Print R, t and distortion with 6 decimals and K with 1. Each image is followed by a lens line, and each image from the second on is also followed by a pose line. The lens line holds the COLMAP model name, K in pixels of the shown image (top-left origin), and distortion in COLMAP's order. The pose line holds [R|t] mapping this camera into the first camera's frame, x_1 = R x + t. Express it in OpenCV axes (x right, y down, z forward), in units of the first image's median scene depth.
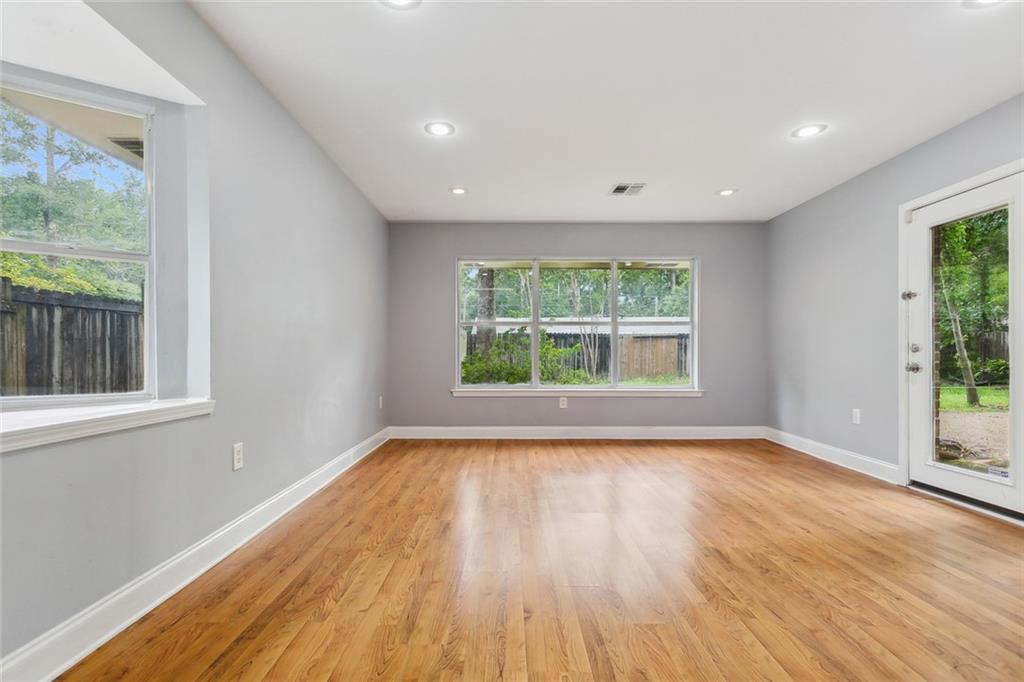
lens RADIAL K [[500.9, 0, 511.5], [0, 500.9, 348.5], [0, 0, 1]] dist [-0.003796, 0.000930]
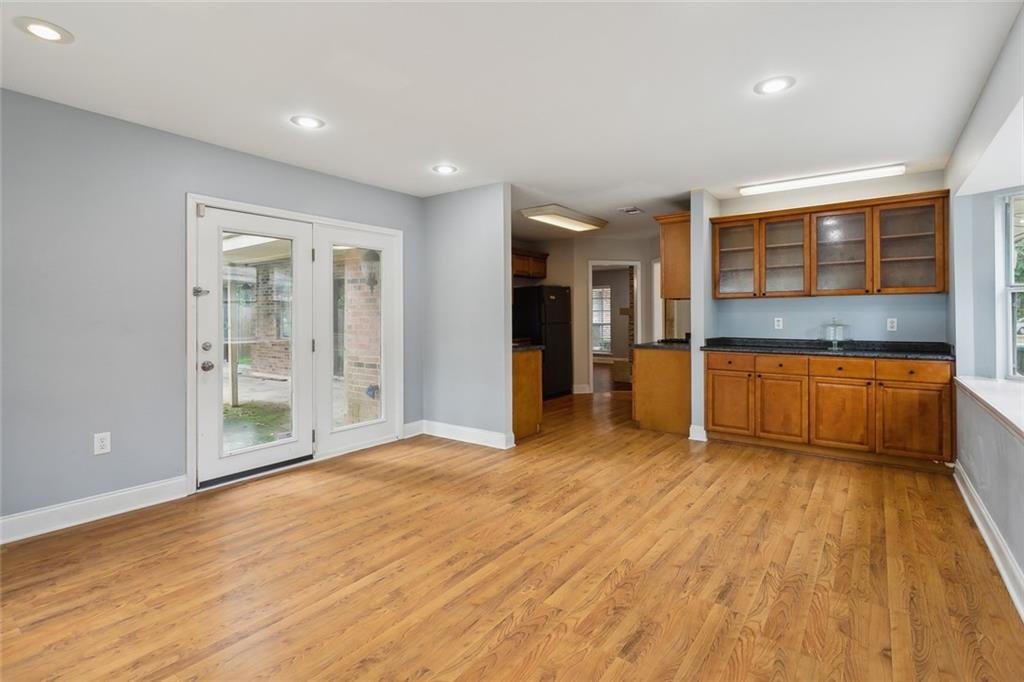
lens RADIAL K [[500.9, 0, 501.7], [0, 500.9, 315.3], [0, 0, 1]] dist [-0.003796, 0.000930]
pose [[-0.799226, 0.004351, 0.601015, -0.362854], [-0.004183, 0.999909, -0.012801, -0.074575], [-0.601016, -0.012745, -0.799135, 2.060246]]
